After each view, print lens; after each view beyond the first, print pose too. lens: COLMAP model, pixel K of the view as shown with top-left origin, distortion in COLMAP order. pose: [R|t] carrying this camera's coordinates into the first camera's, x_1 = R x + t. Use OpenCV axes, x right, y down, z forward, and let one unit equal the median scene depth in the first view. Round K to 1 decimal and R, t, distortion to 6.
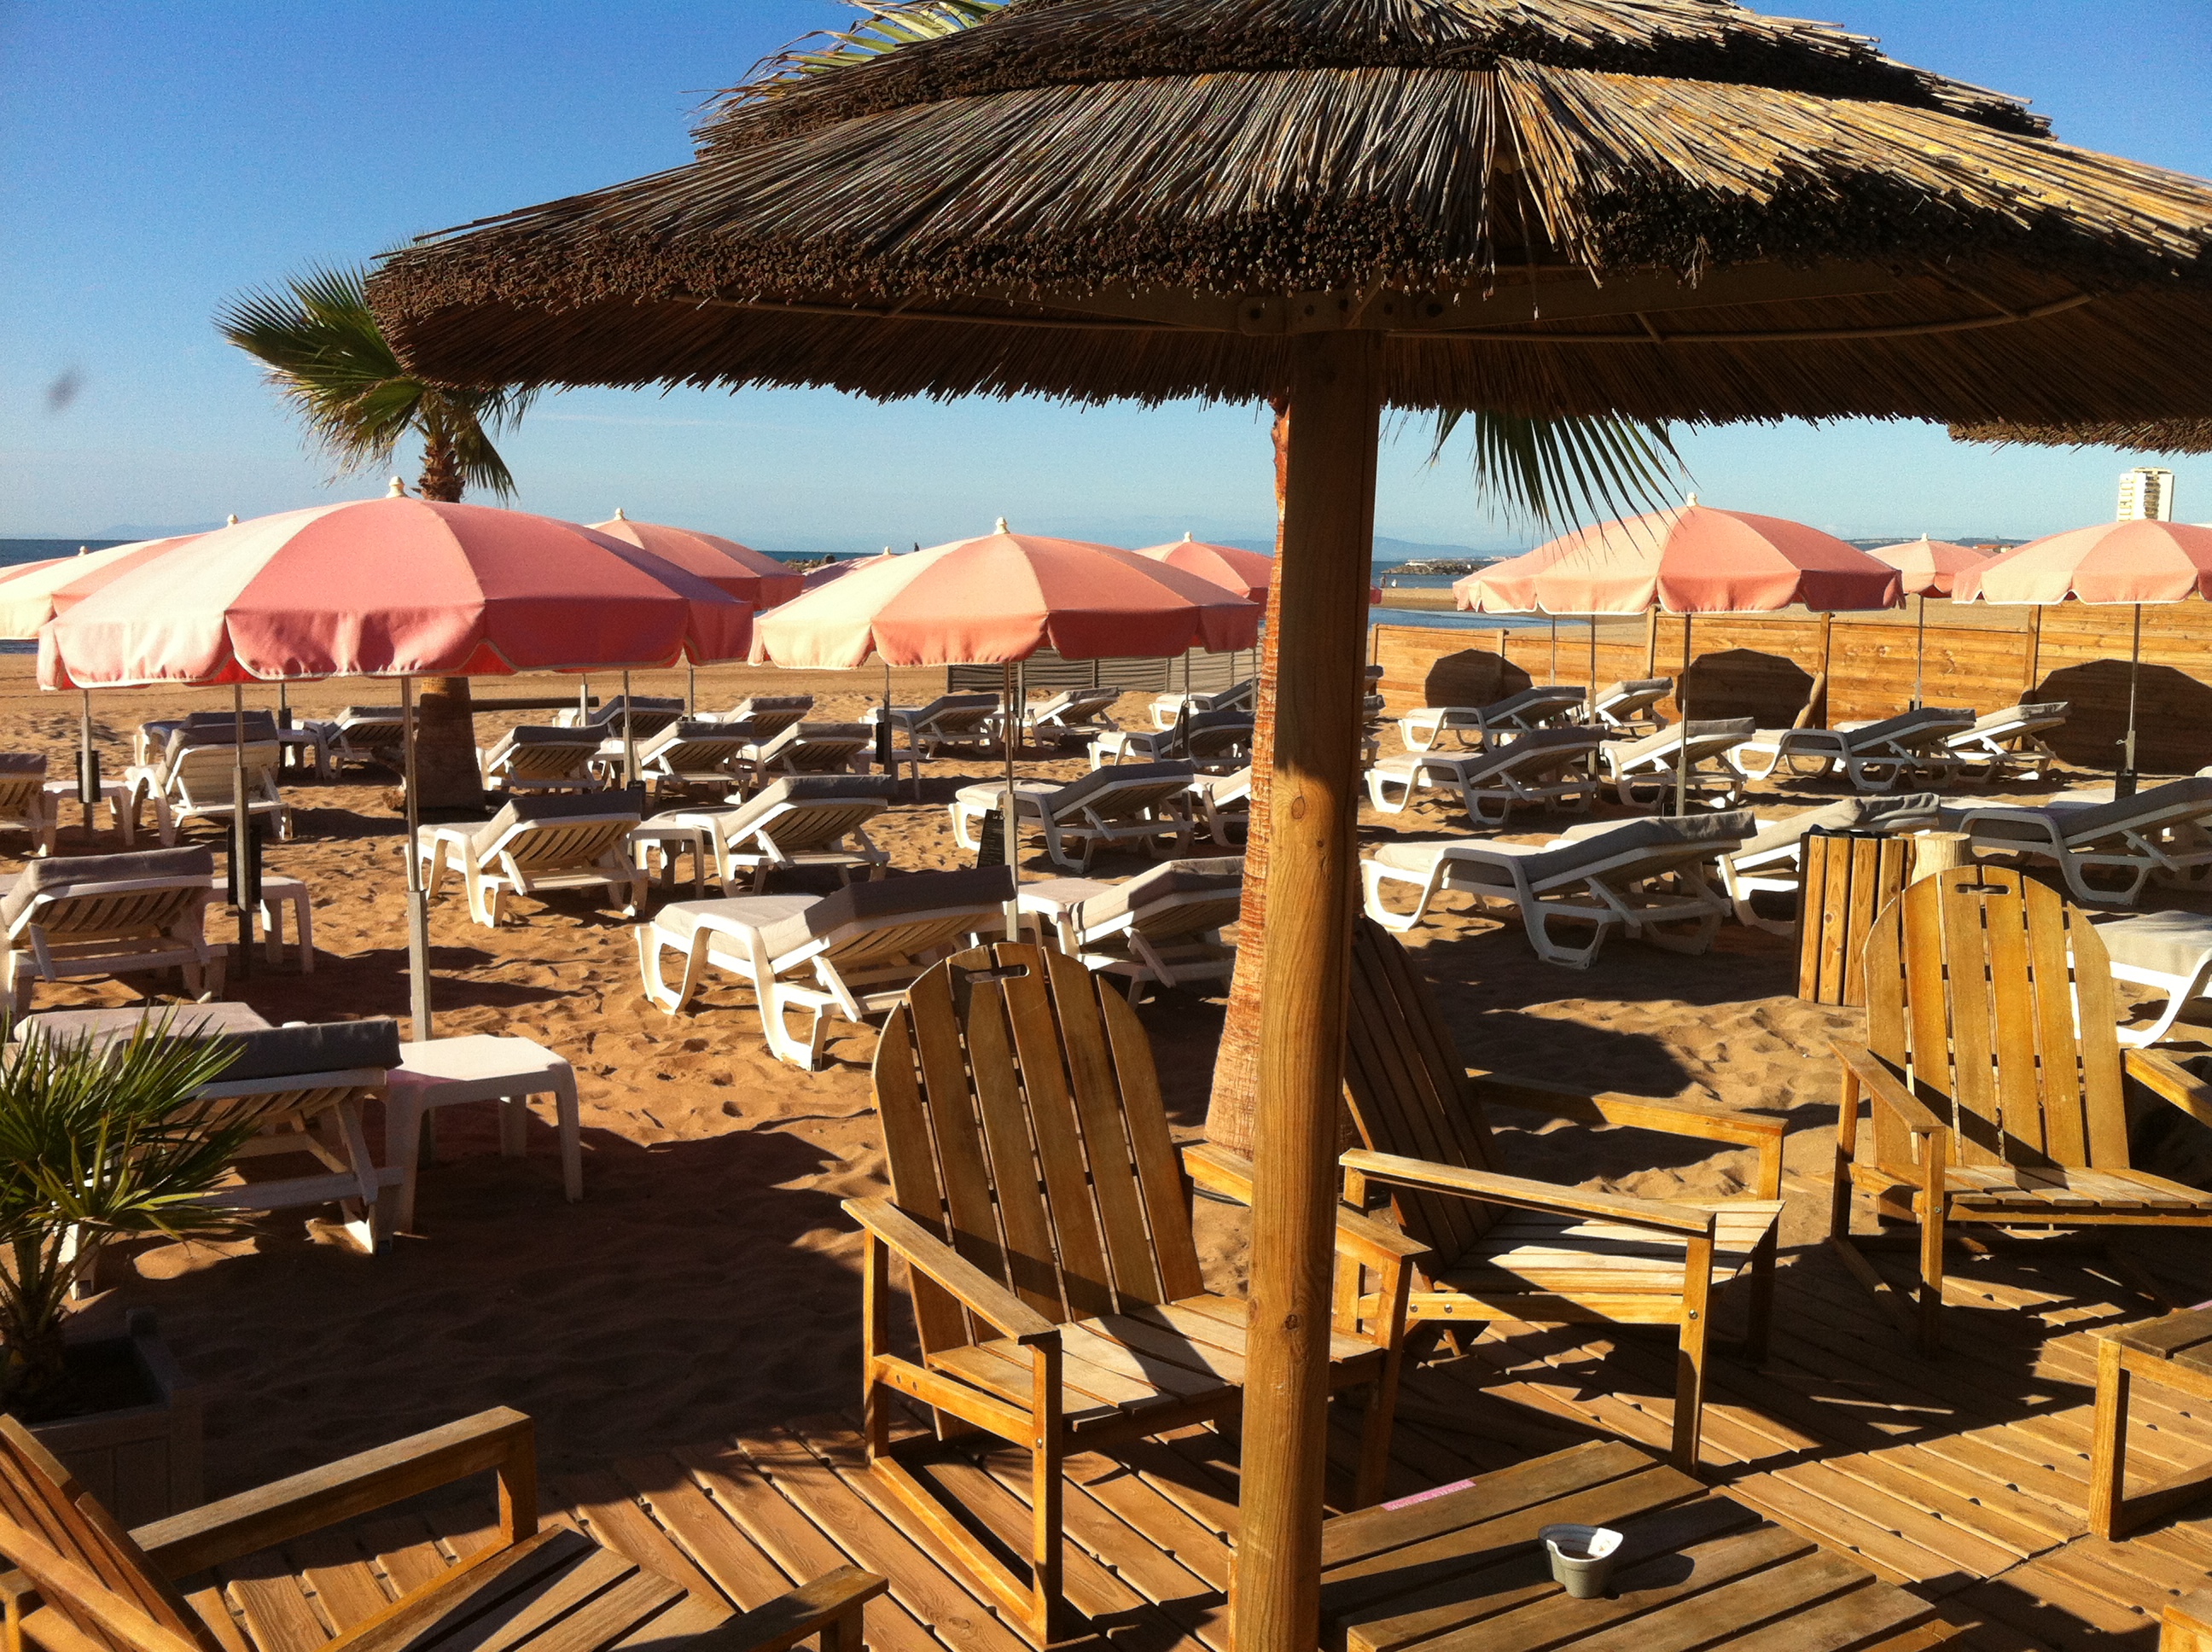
lens RADIAL K [[2068.6, 0, 1106.0], [0, 2068.6, 826.0], [0, 0, 1]] dist [0.163272, -0.709362]
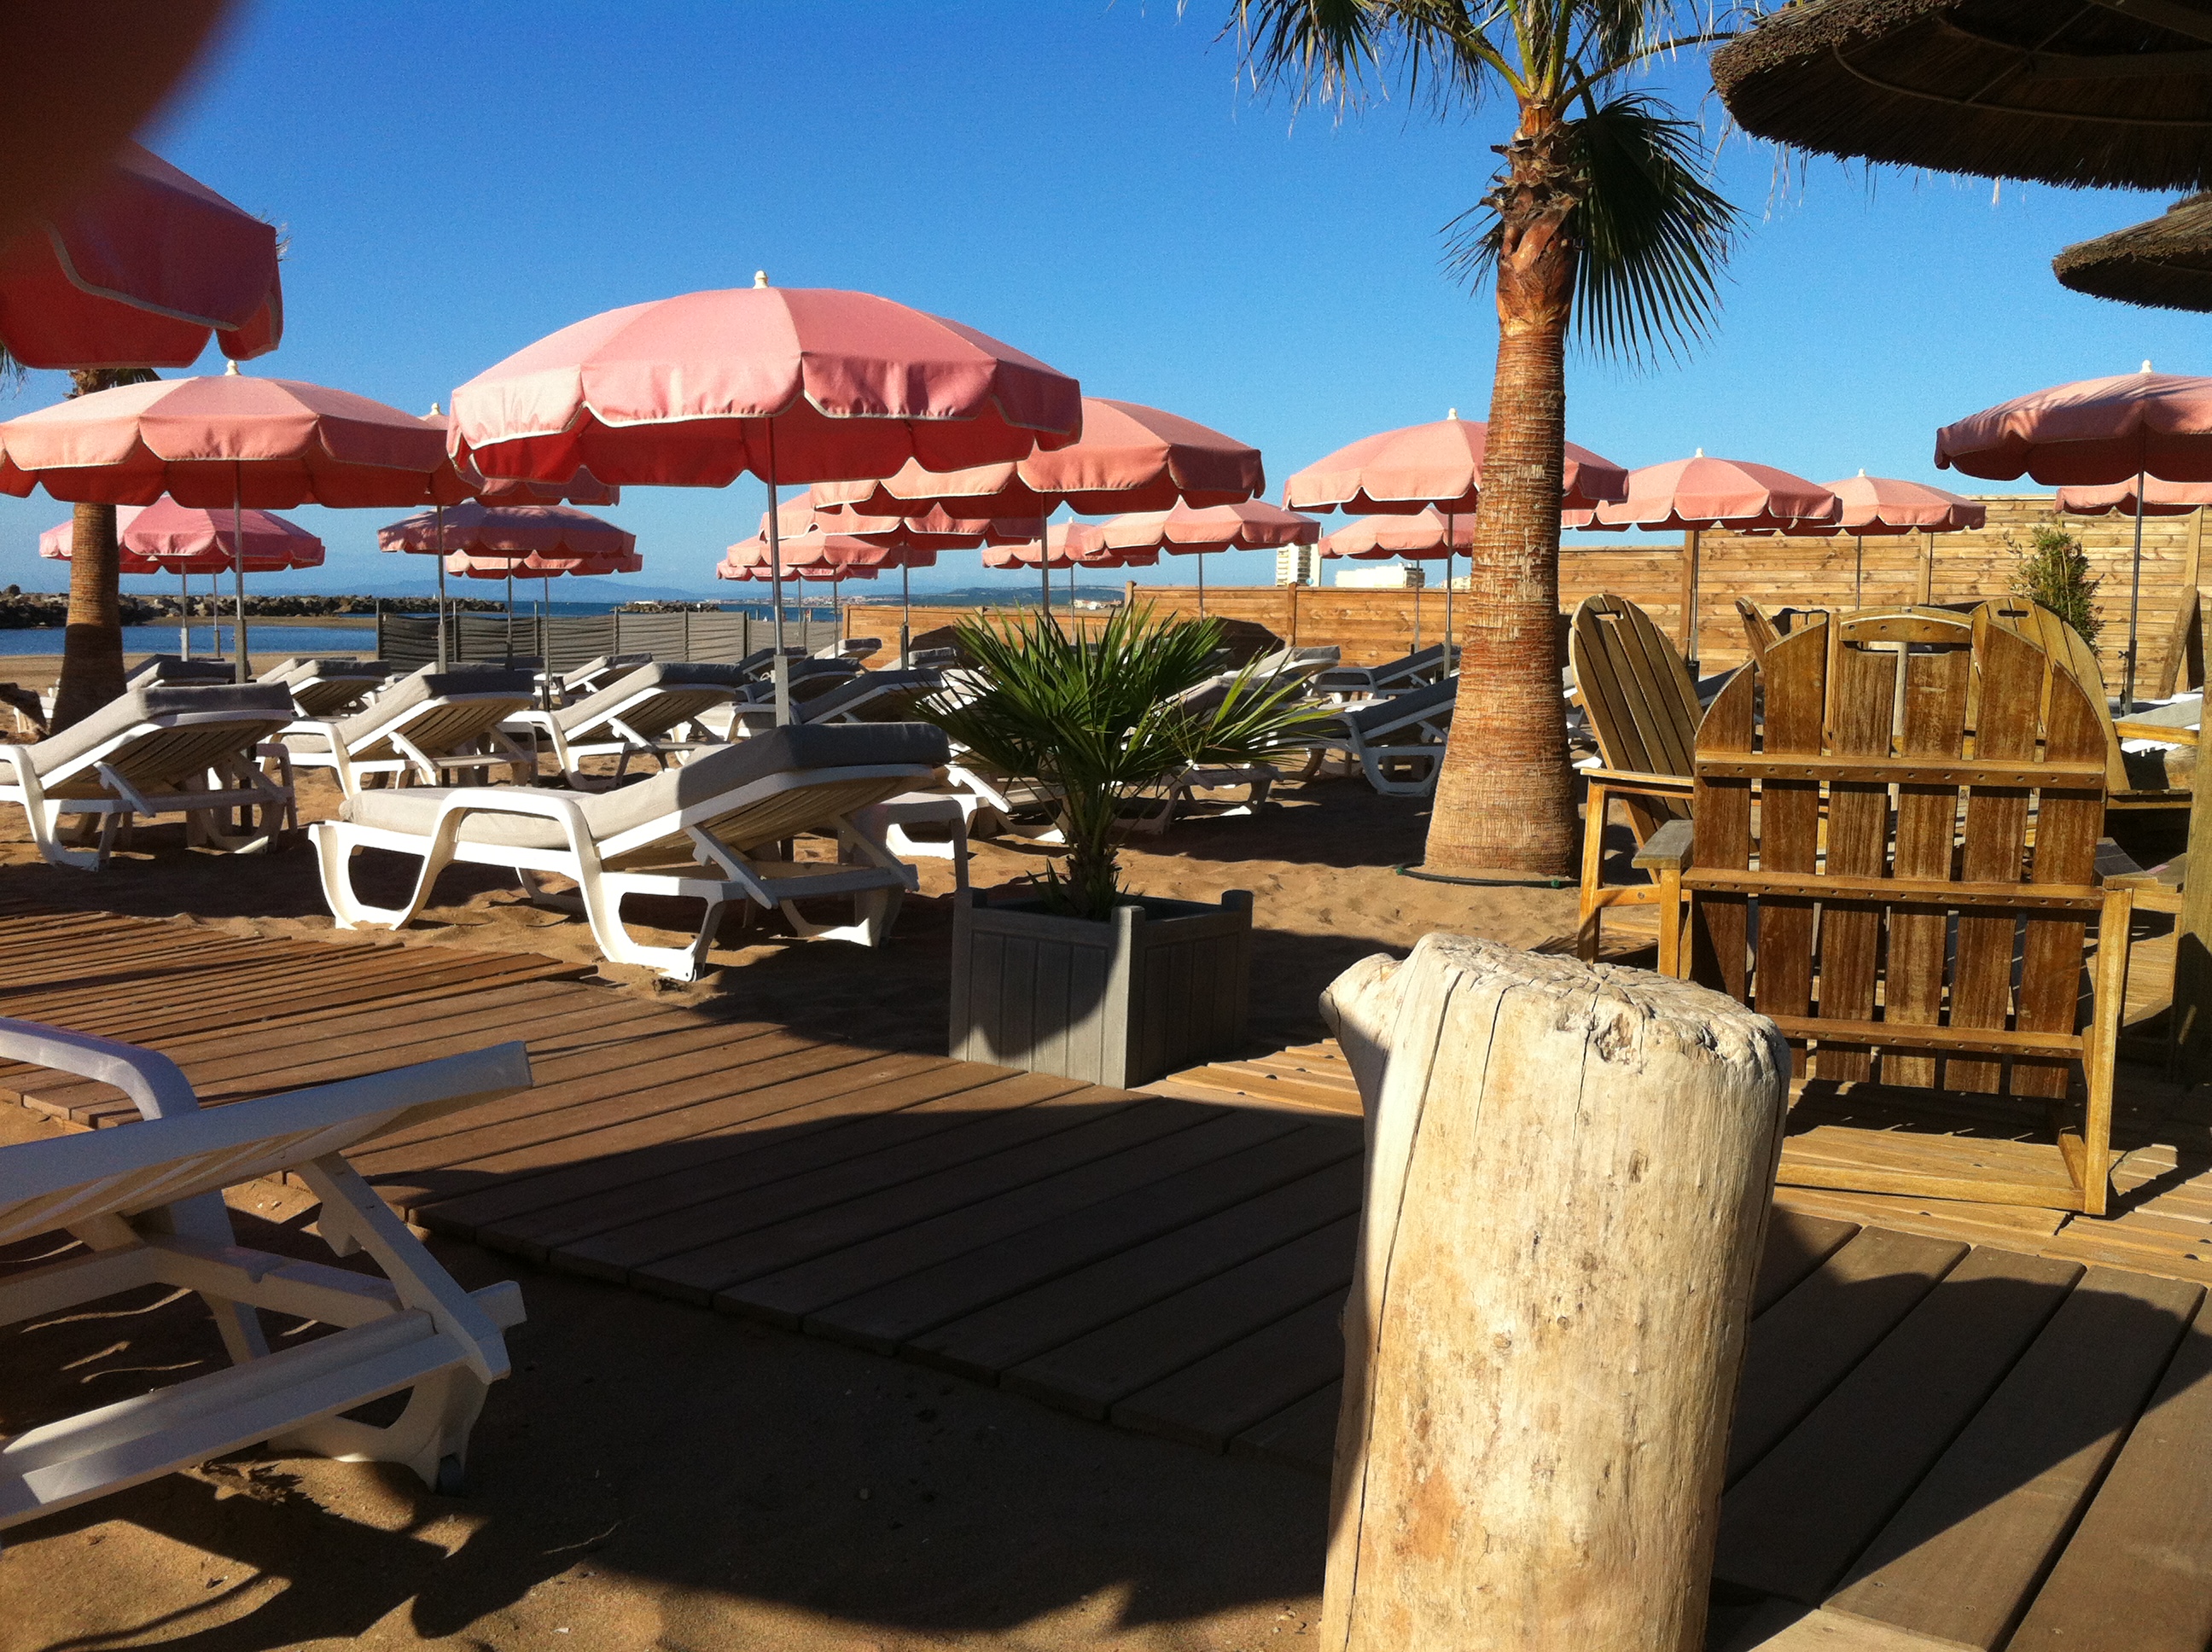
lens RADIAL K [[2068.6, 0, 1106.0], [0, 2068.6, 826.0], [0, 0, 1]] dist [0.163272, -0.709362]
pose [[0.937858, -0.036407, 0.345104, -0.340197], [0.042005, 0.999079, -0.008754, 0.085106], [-0.344468, 0.022706, 0.938523, -0.048735]]
